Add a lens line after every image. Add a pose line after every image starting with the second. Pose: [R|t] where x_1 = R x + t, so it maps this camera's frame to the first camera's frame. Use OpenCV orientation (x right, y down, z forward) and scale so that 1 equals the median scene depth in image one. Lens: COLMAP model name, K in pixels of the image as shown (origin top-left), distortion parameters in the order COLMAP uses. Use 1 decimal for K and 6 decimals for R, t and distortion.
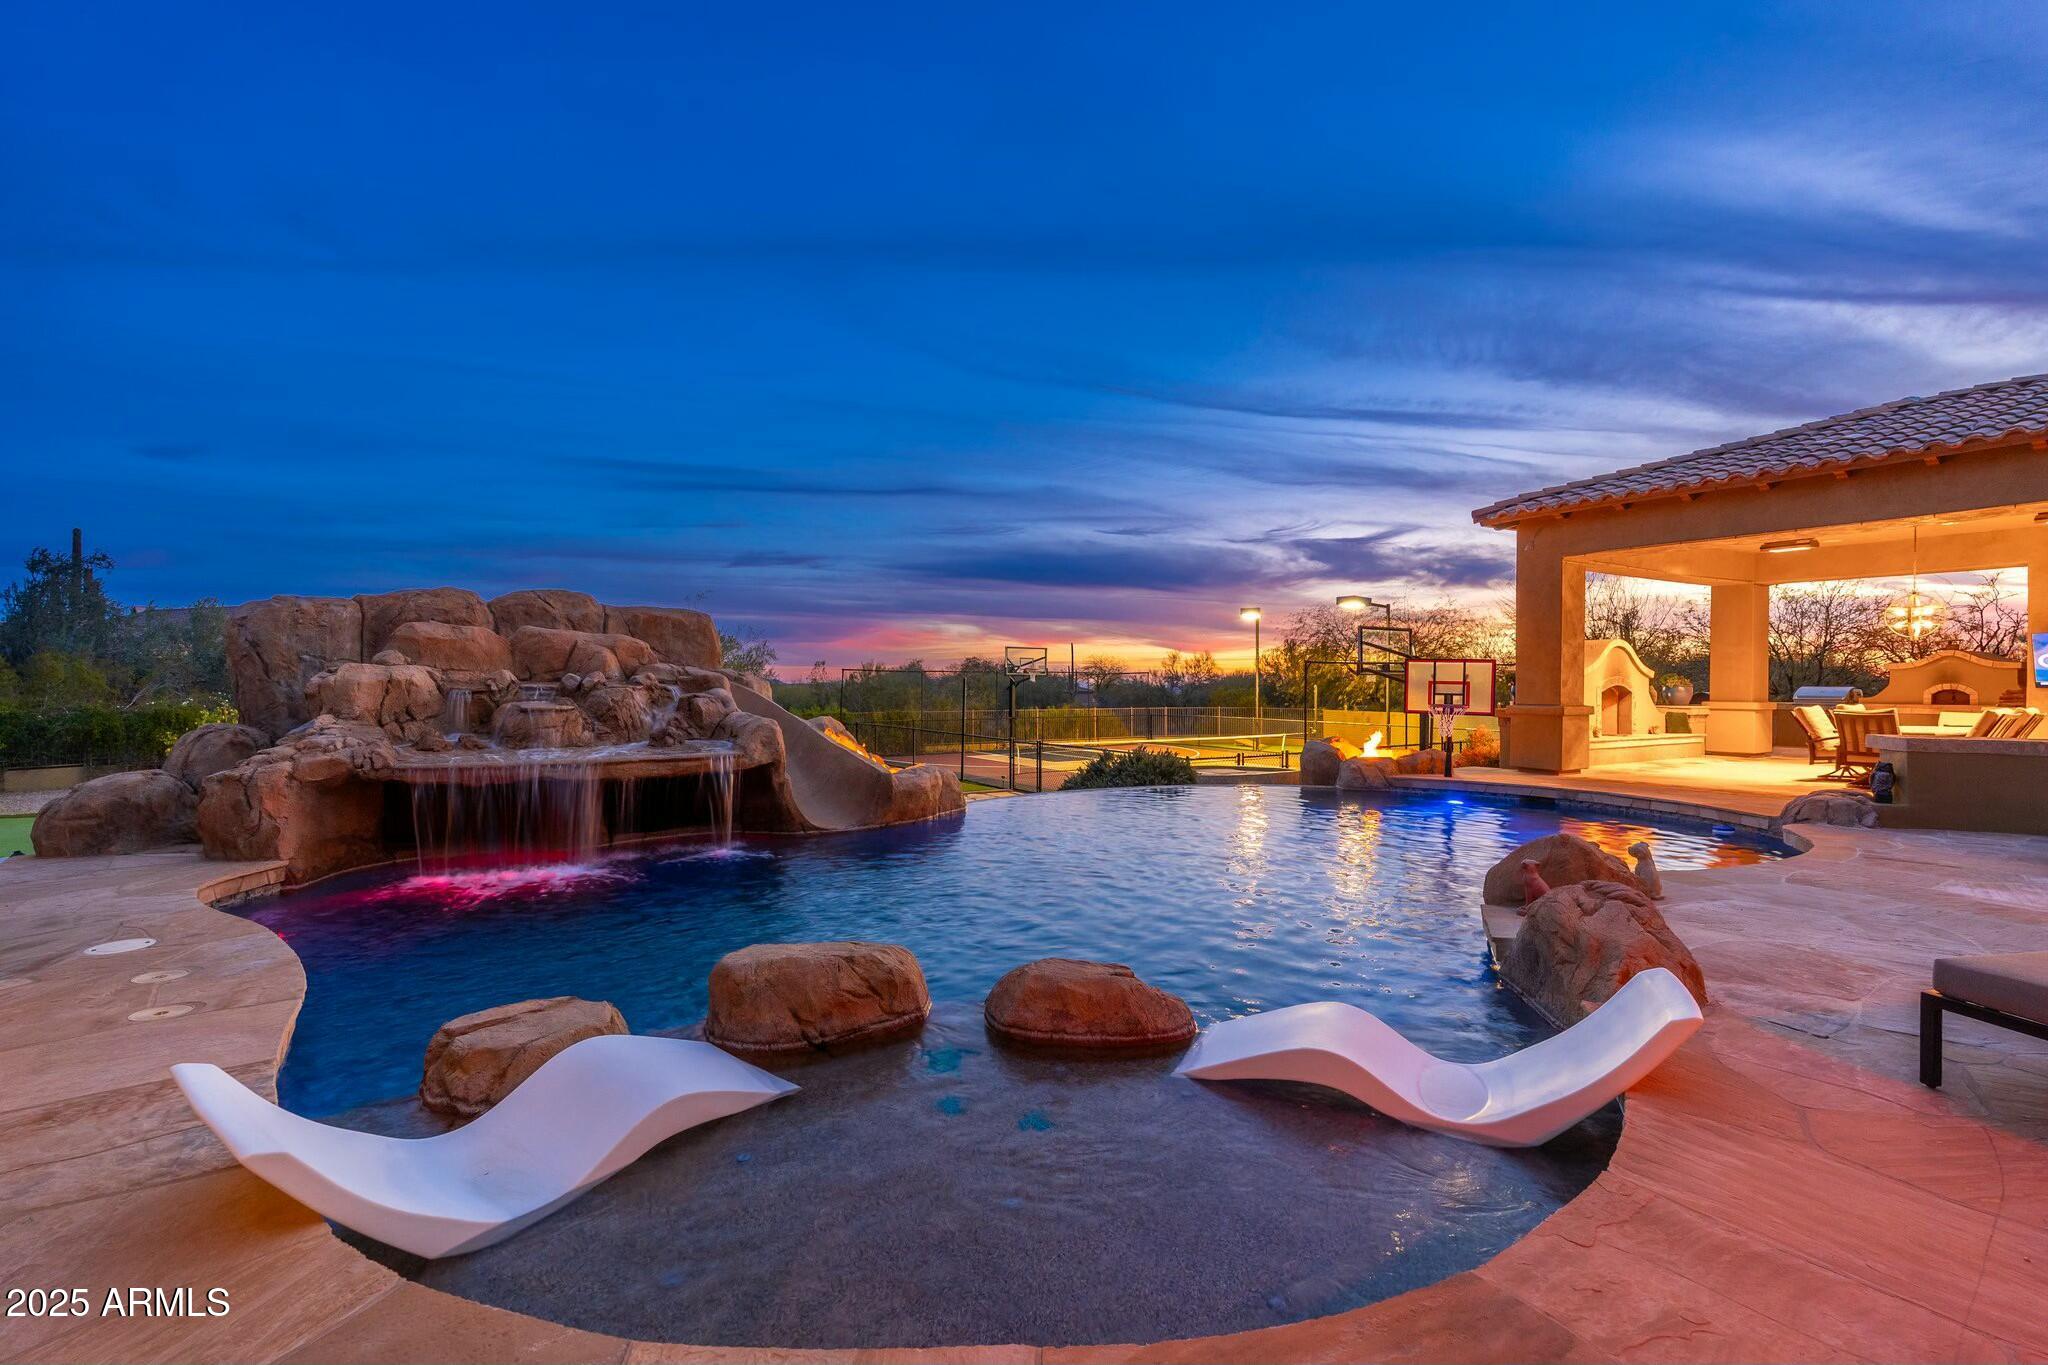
lens RADIAL K [[913.7, 0, 1017.5], [0, 913.7, 666.9], [0, 0, 1]] dist [0.000728, -0.001194]
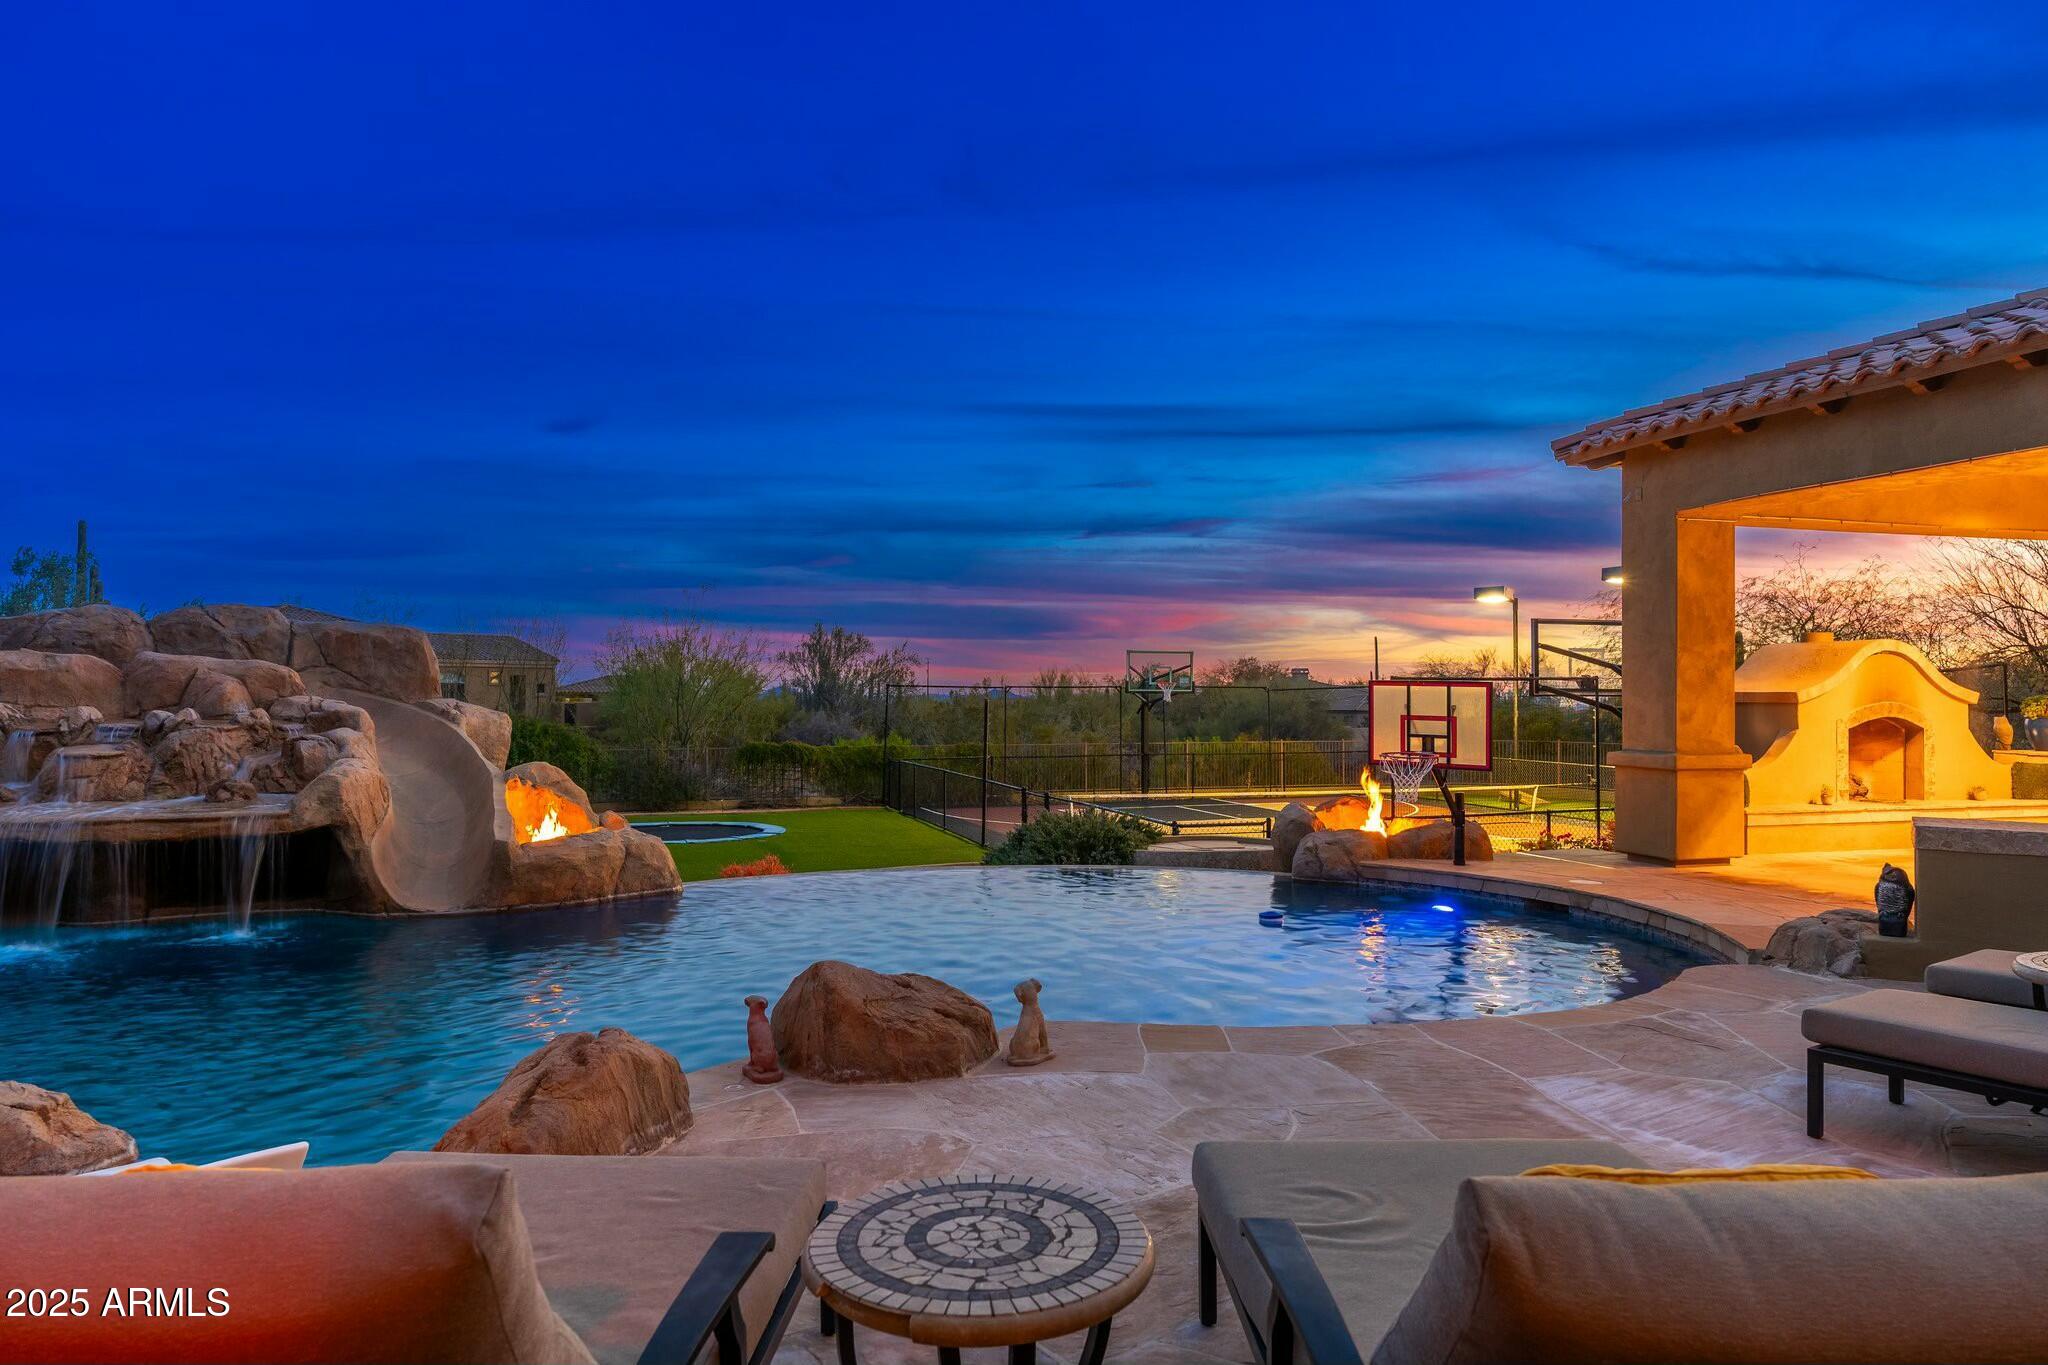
lens RADIAL K [[1359.9, 0, 1030.9], [0, 1359.9, 681.2], [0, 0, 1]] dist [-0.001349, -0.000517]
pose [[0.967357, -0.004724, -0.253374, 0.487214], [0.006774, 0.999951, 0.007222, -0.018966], [0.253327, -0.008703, 0.967342, 0.011596]]
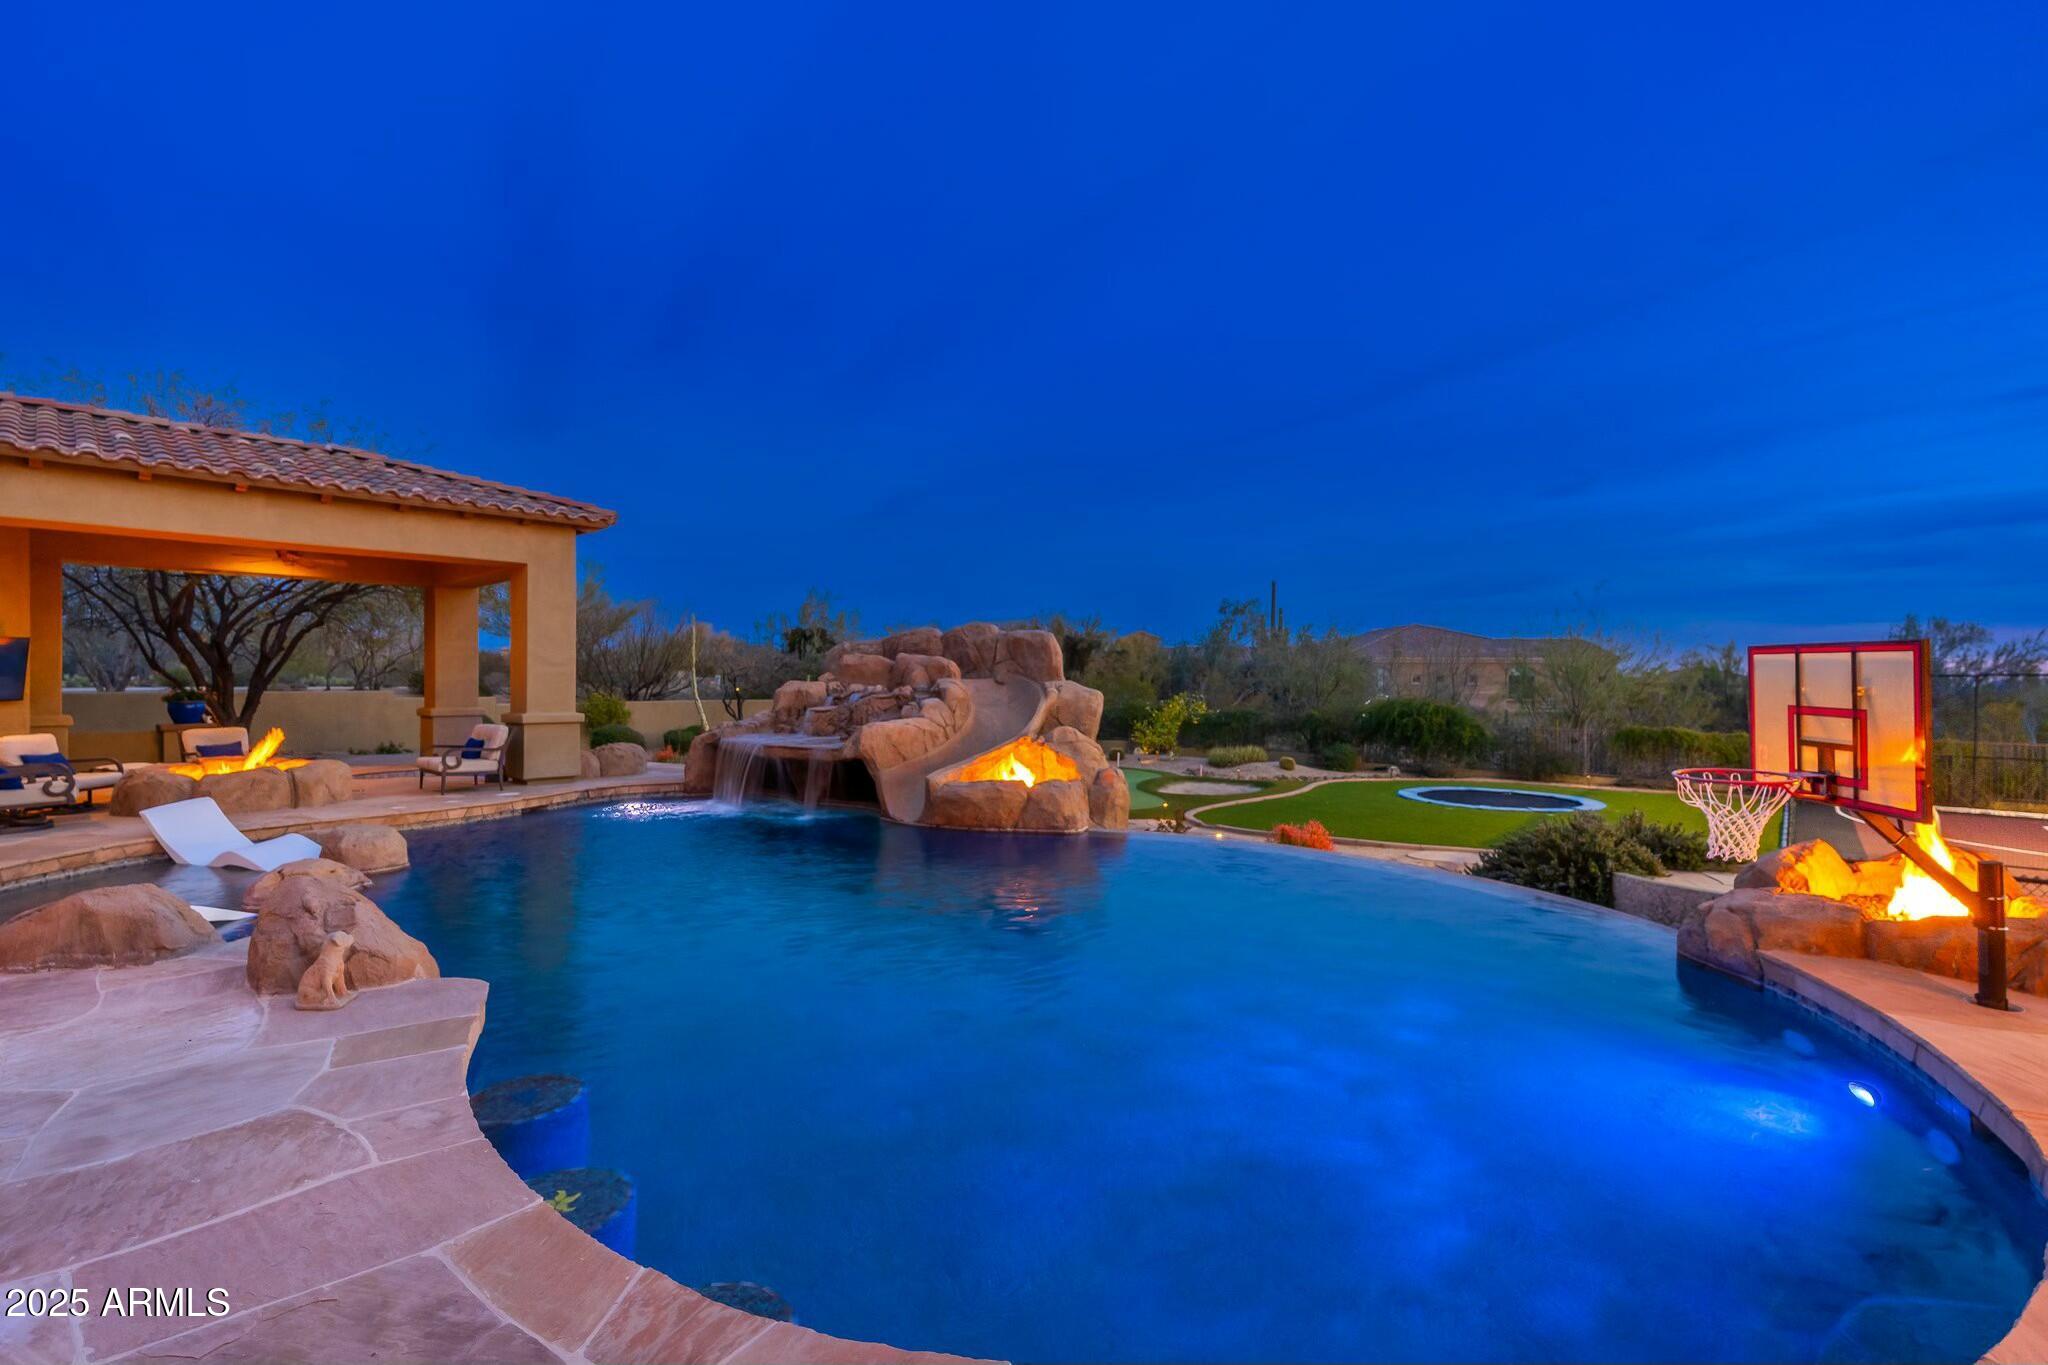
lens RADIAL K [[913.7, 0, 1006.7], [0, 913.7, 682.1], [0, 0, 1]] dist [0.000728, -0.001194]
pose [[0.283859, -0.002255, -0.958863, 0.783443], [0.013306, 0.999910, 0.001588, 0.001600], [0.958774, -0.013209, 0.283863, 0.665818]]
